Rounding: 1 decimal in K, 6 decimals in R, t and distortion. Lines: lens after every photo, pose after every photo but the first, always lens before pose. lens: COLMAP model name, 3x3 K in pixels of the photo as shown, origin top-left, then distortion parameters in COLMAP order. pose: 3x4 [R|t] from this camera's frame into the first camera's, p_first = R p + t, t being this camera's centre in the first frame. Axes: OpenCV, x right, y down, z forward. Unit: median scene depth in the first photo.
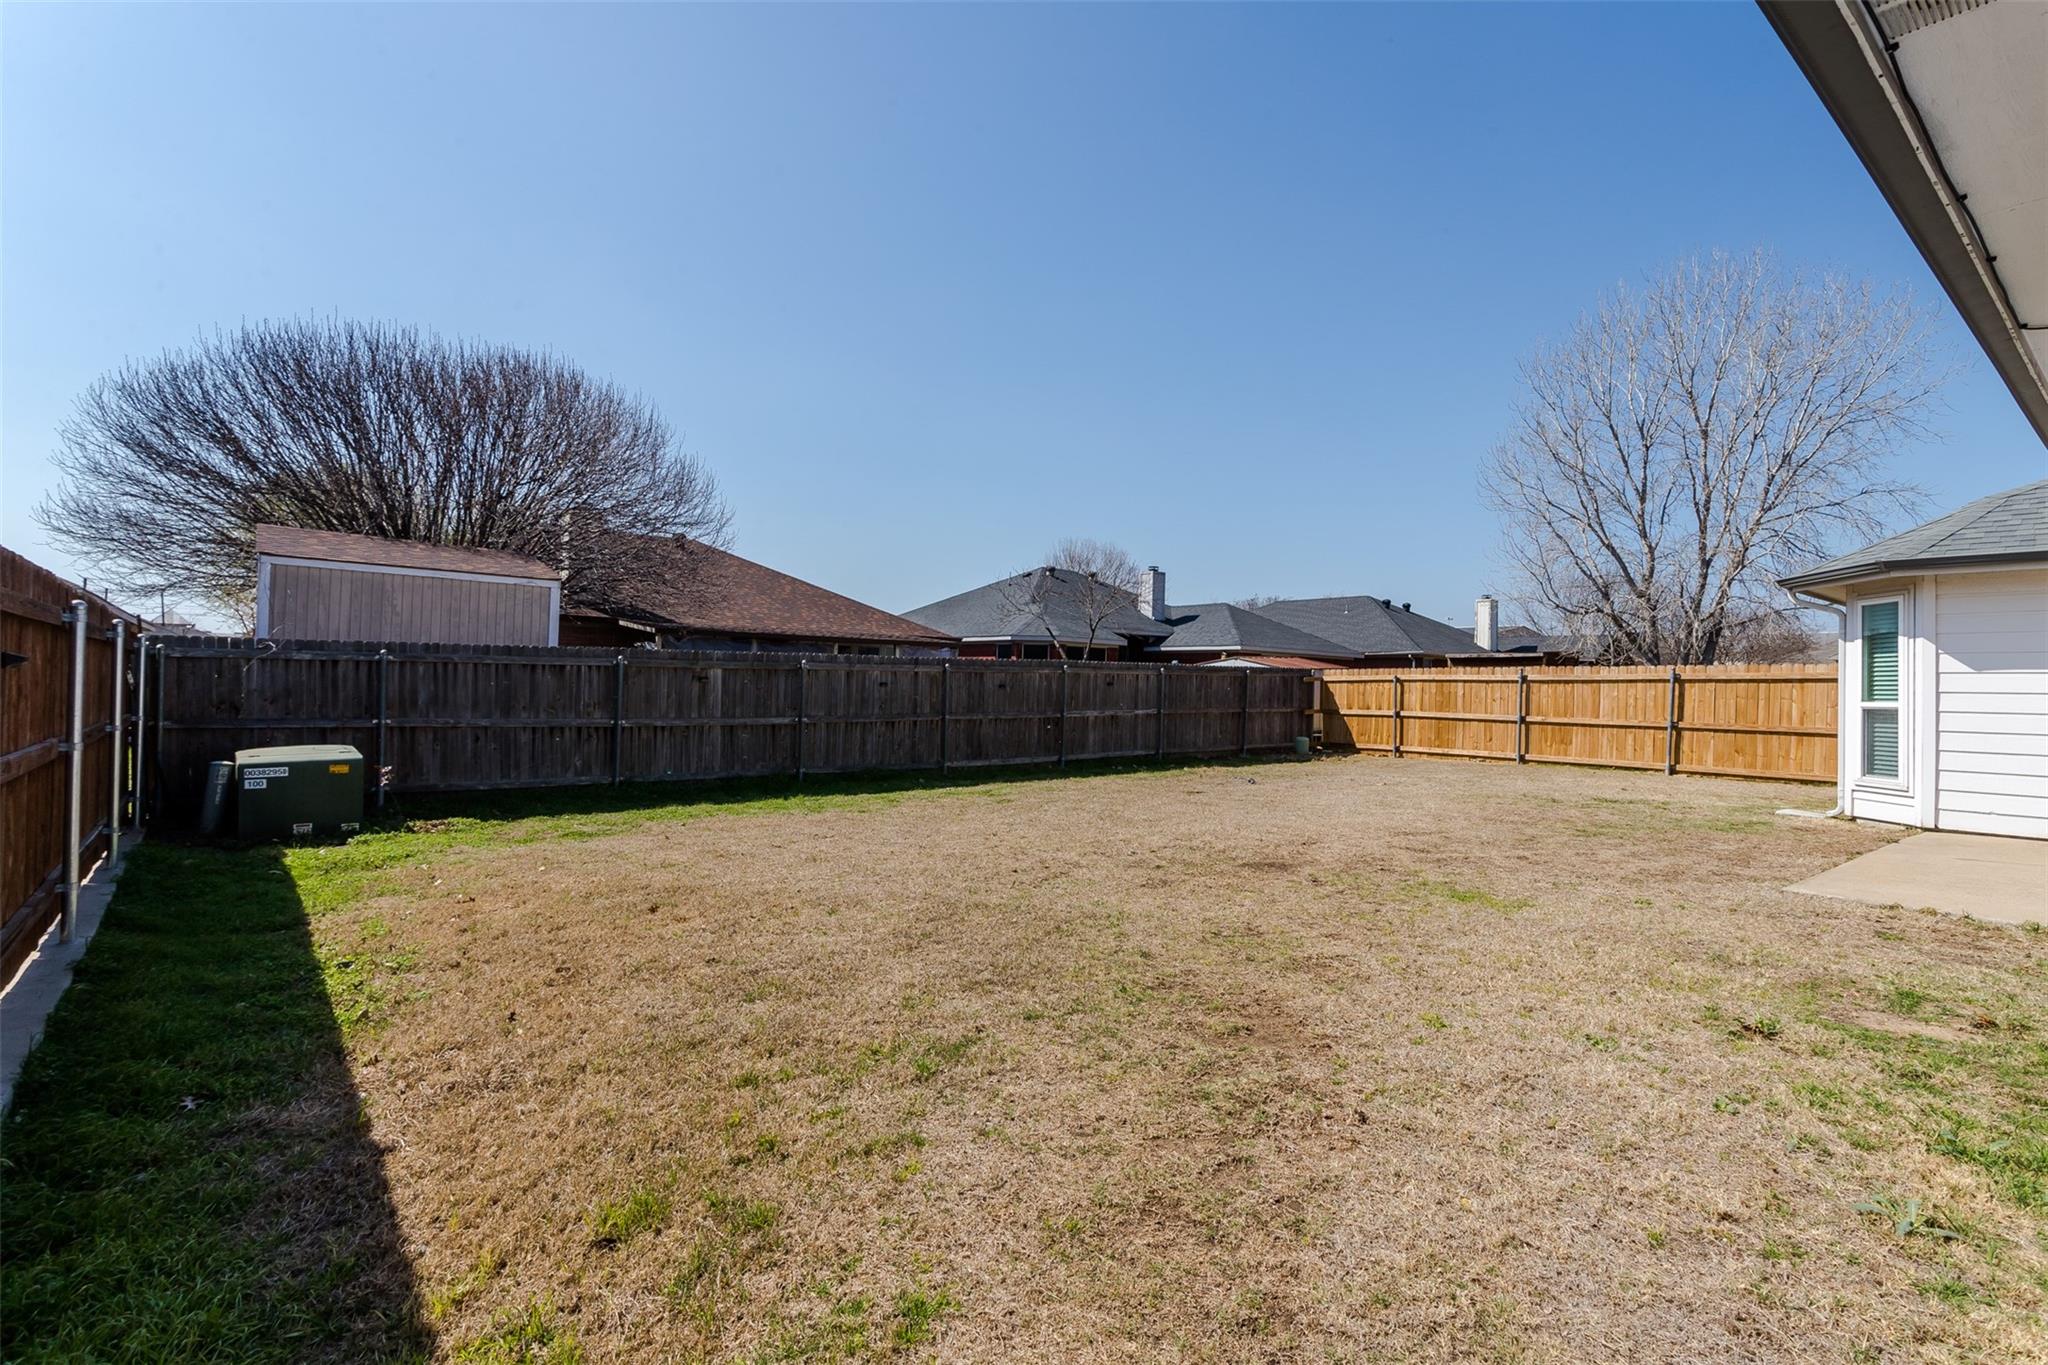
lens RADIAL K [[963.7, 0, 1024.0], [0, 963.7, 682.5], [0, 0, 1]] dist [0.001155, 0.000162]
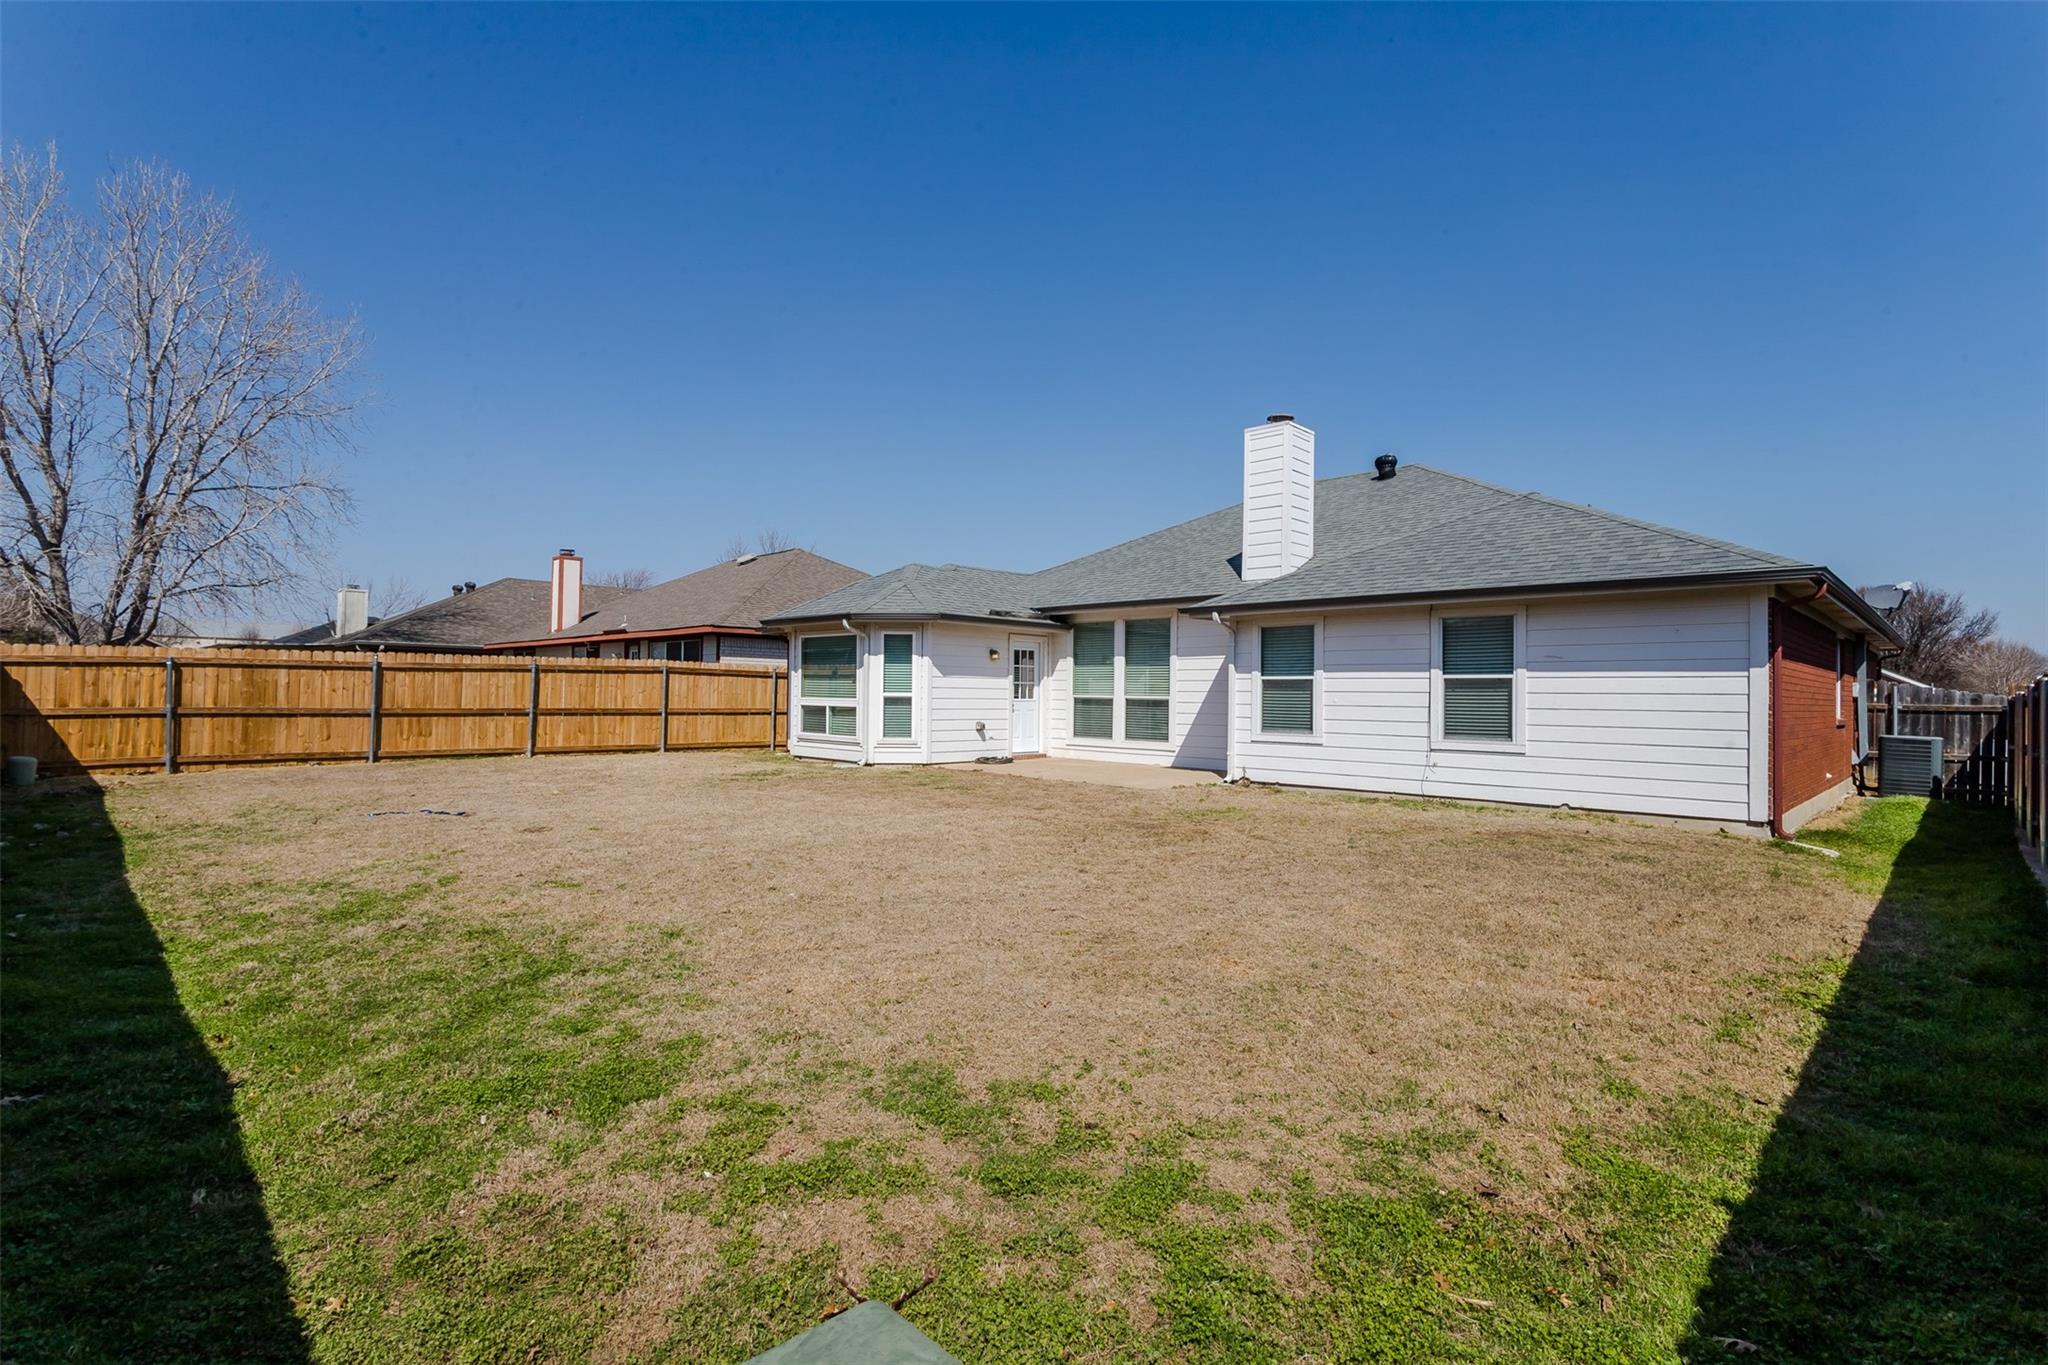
lens RADIAL K [[963.7, 0, 1024.0], [0, 963.7, 682.5], [0, 0, 1]] dist [0.001155, 0.000162]
pose [[-0.104428, -0.012457, 0.994454, -0.472644], [-0.021804, 0.999710, 0.010234, -0.011583], [-0.994293, -0.020614, -0.104669, 0.567259]]
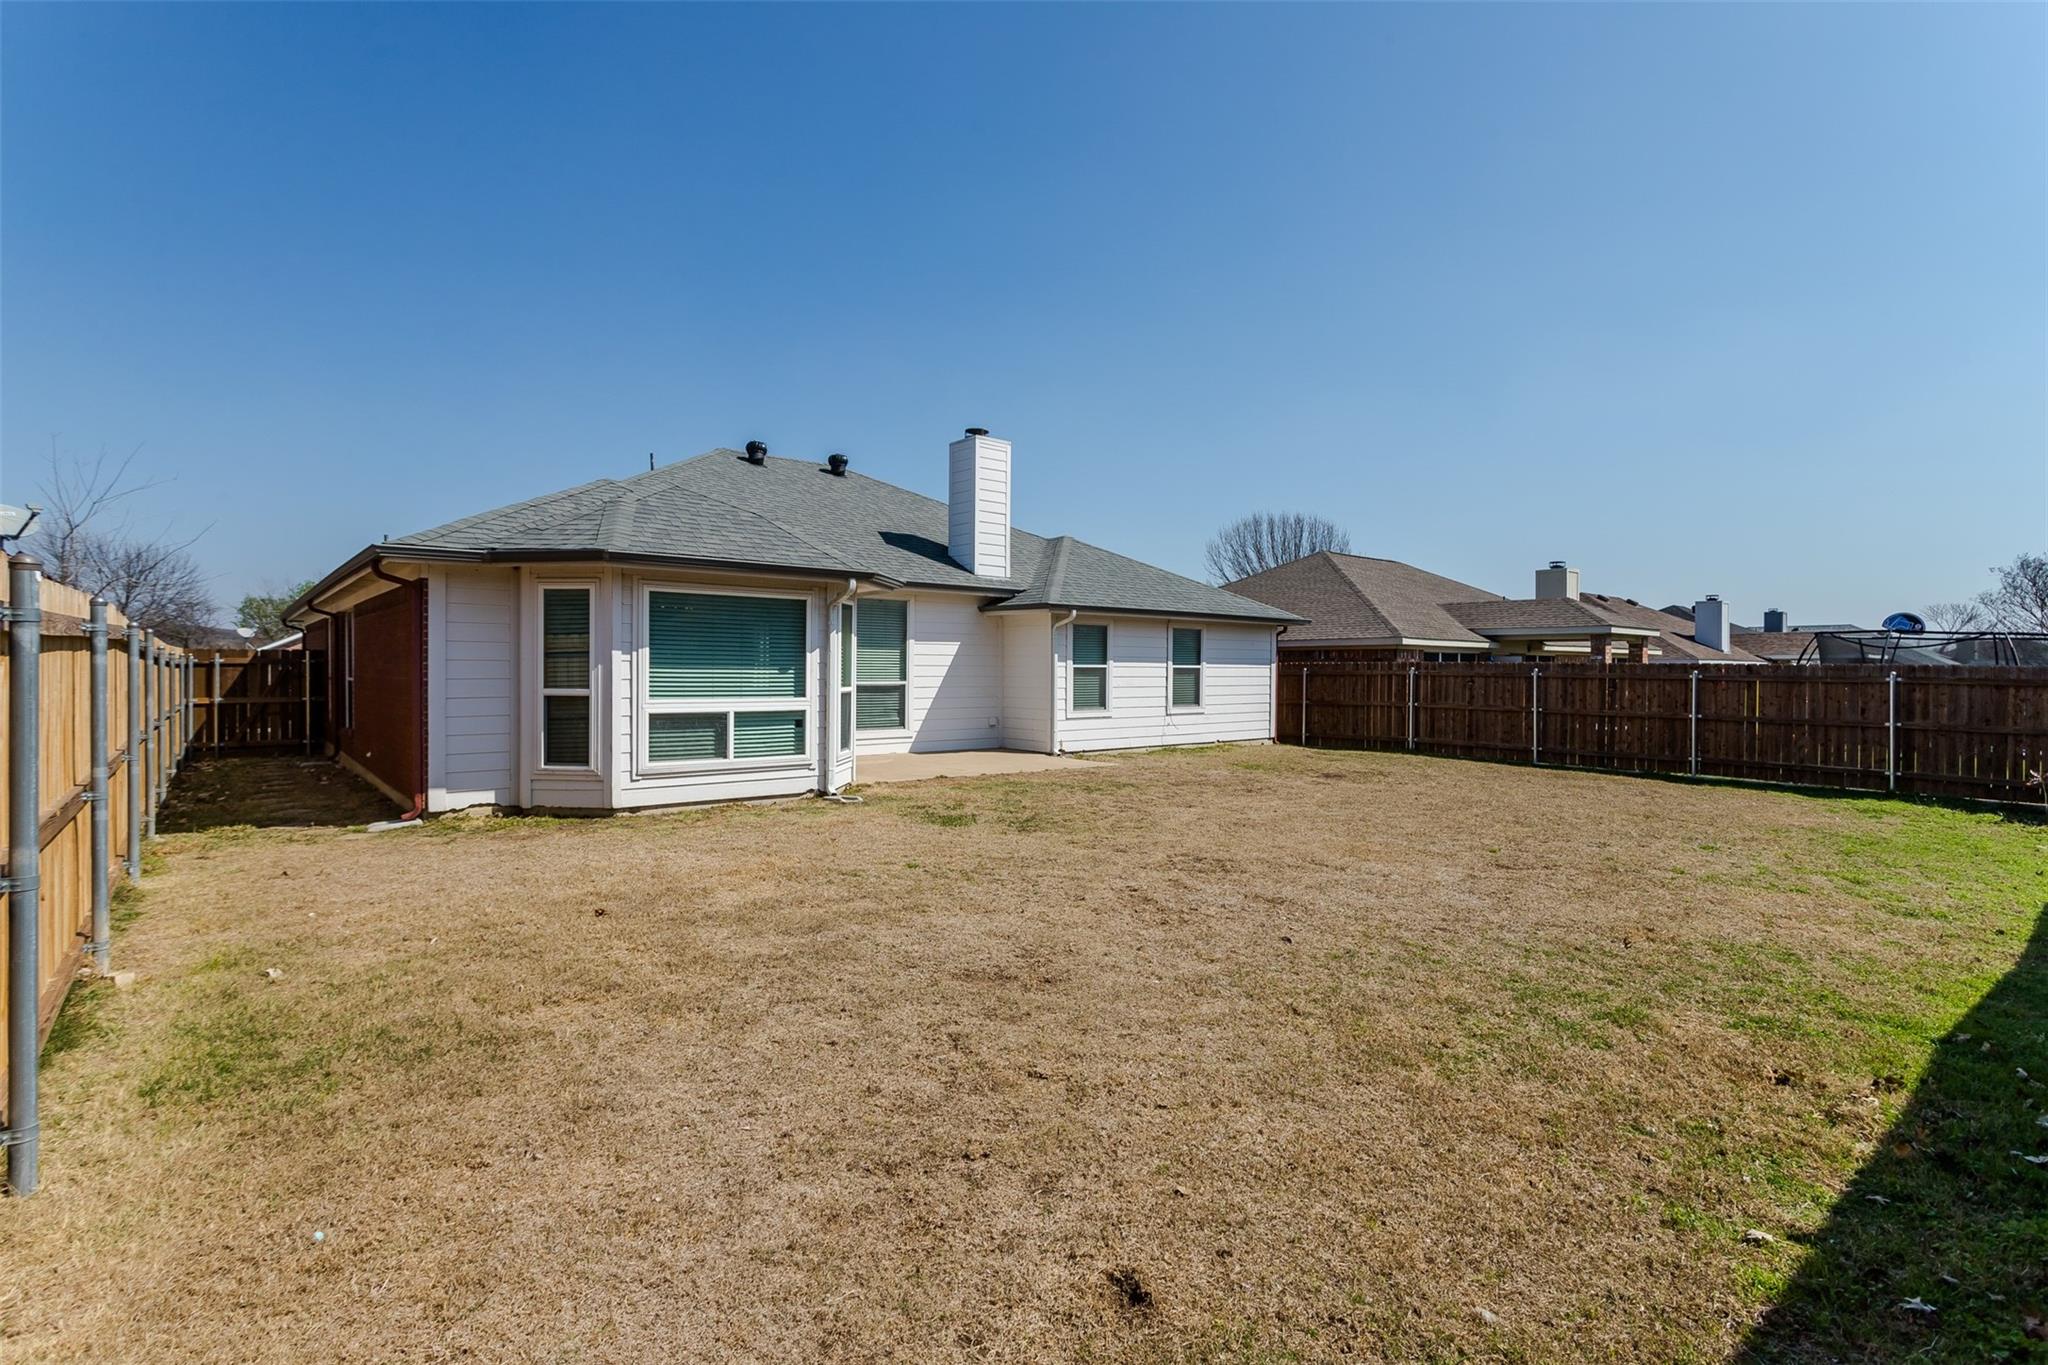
lens RADIAL K [[963.7, 0, 1024.0], [0, 963.7, 682.5], [0, 0, 1]] dist [0.001155, 0.000162]
pose [[-0.999489, -0.031051, -0.007583, 0.374586], [-0.031114, 0.999481, 0.008296, -0.001237], [0.007321, 0.008528, -0.999937, 1.270097]]
